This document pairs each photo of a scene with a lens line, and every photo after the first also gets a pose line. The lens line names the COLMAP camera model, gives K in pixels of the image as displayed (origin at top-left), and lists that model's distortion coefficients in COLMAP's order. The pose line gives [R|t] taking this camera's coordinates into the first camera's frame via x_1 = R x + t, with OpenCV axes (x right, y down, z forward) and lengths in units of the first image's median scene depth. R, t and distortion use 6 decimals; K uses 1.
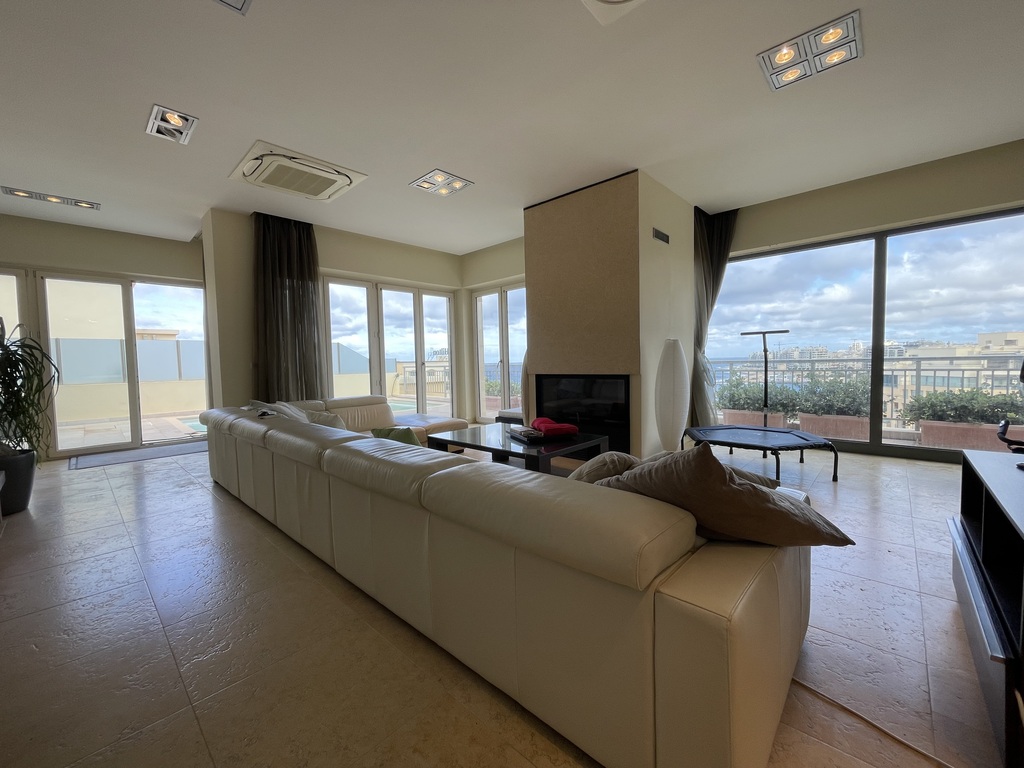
lens RADIAL K [[407.7, 0, 512.0], [0, 407.7, 384.0], [0, 0, 1]] dist [0.000218, 0.000402]
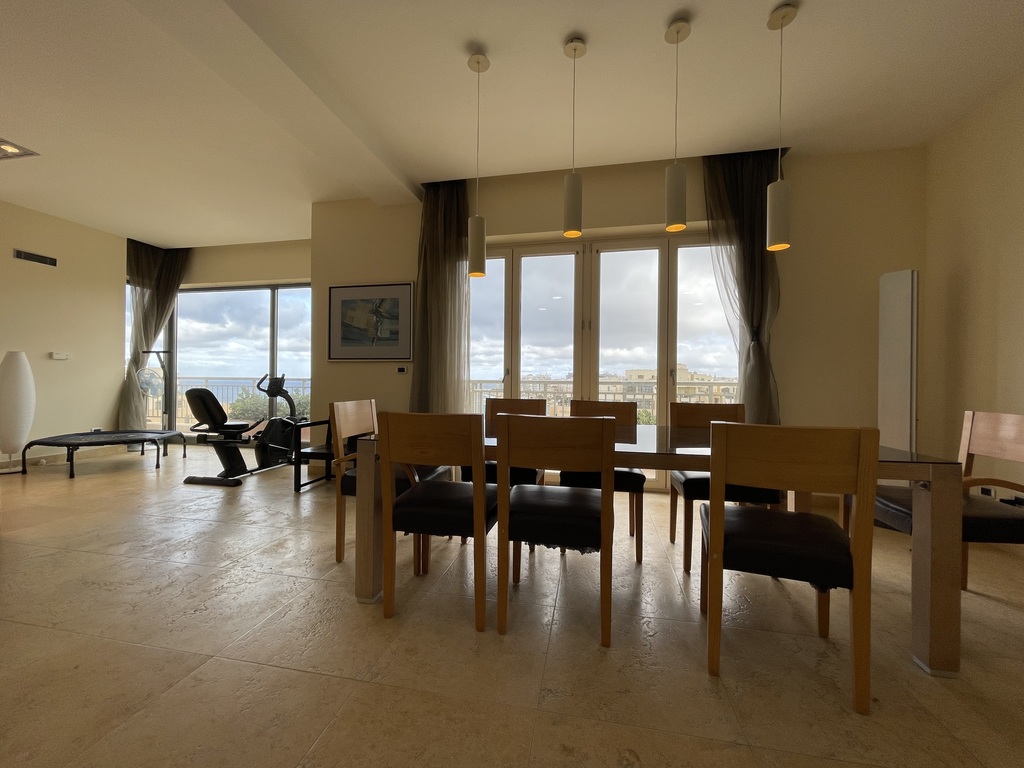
lens RADIAL K [[414.0, 0, 512.0], [0, 414.0, 384.0], [0, 0, 1]] dist [0.000006, 0.000247]
pose [[0.860549, 0.030028, 0.508481, 0.772798], [-0.001888, 0.998442, -0.055766, 0.031313], [-0.509363, 0.047030, 0.859265, -0.505328]]
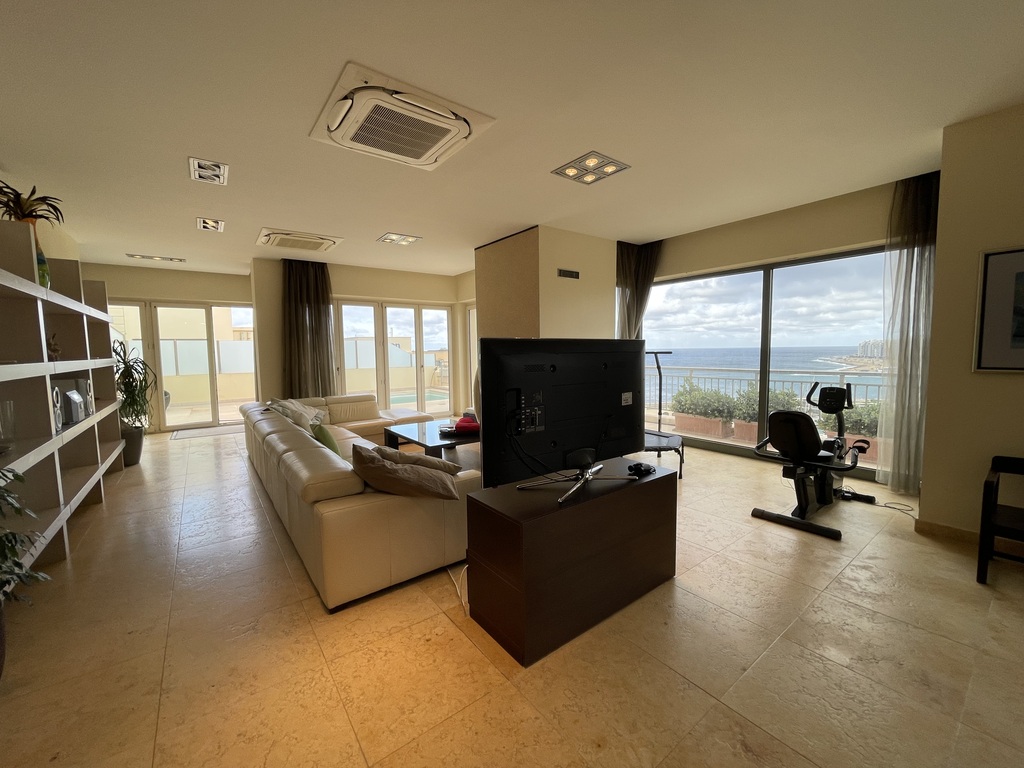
lens RADIAL K [[407.7, 0, 512.0], [0, 407.7, 384.0], [0, 0, 1]] dist [0.000218, 0.000402]
pose [[0.984736, 0.023290, -0.172490, 0.351812], [-0.017945, 0.999311, 0.032485, -0.056125], [0.173128, -0.028894, 0.984475, -0.213050]]
